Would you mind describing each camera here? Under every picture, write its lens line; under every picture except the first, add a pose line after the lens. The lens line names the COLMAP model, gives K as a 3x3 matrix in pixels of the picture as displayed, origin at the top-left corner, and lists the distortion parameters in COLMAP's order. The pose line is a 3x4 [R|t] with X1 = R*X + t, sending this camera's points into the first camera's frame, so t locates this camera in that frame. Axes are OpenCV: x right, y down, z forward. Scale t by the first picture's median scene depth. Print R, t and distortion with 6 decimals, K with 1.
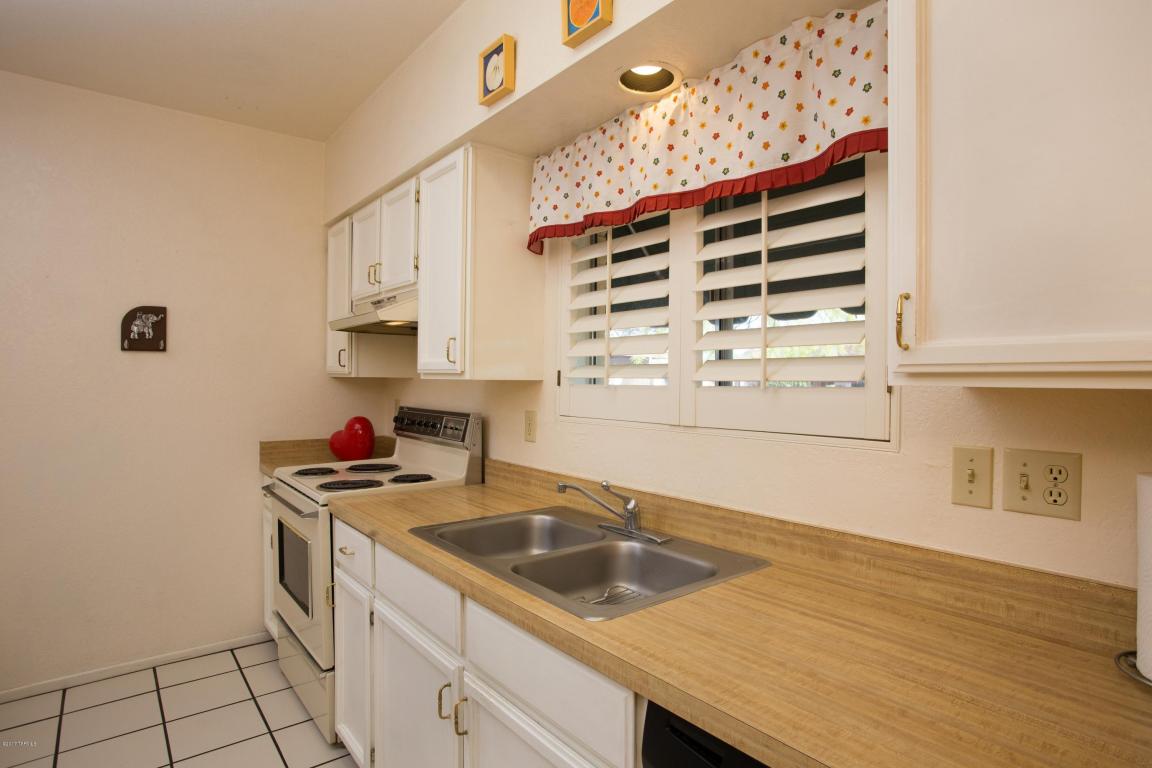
lens RADIAL K [[579.3, 0, 590.5], [0, 579.3, 389.5], [0, 0, 1]] dist [-0.067473, 0.031083]
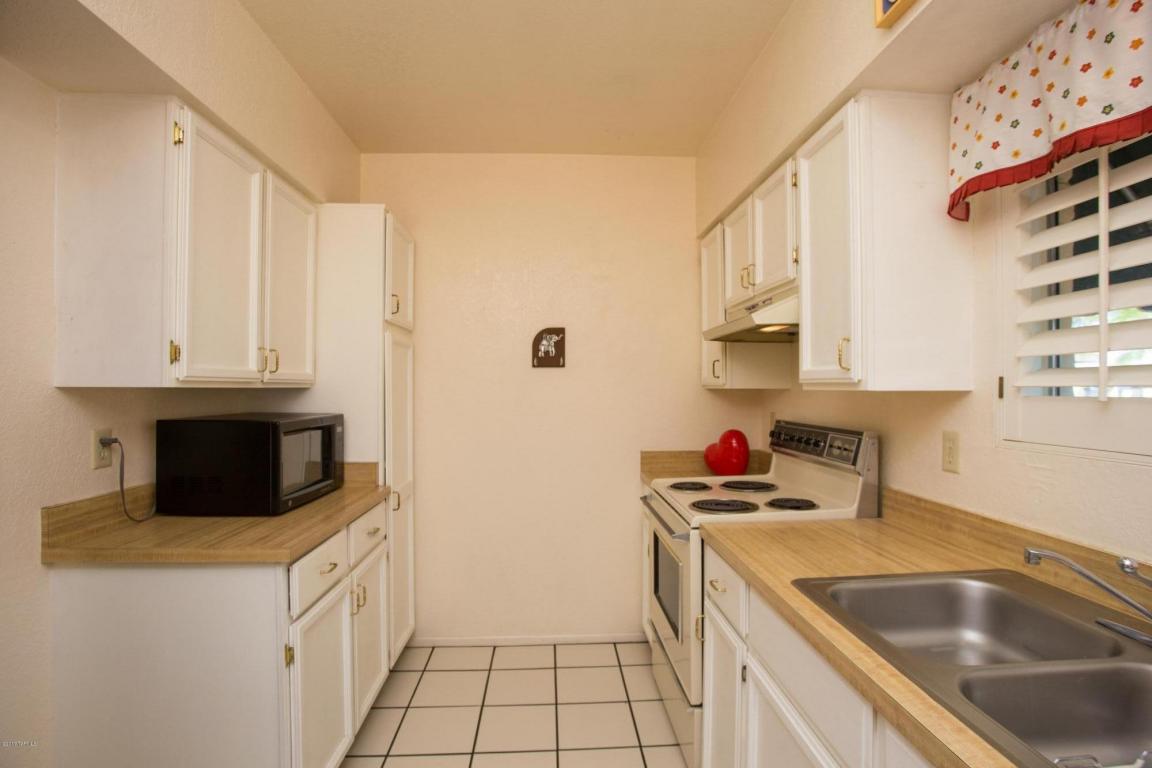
lens RADIAL K [[573.4, 0, 576.0], [0, 573.4, 384.0], [0, 0, 1]] dist [-0.070948, 0.027100]
pose [[0.794336, -0.014073, -0.607316, -0.049679], [-0.003523, 0.999608, -0.027772, -0.002617], [0.607469, 0.024200, 0.793975, 0.123787]]
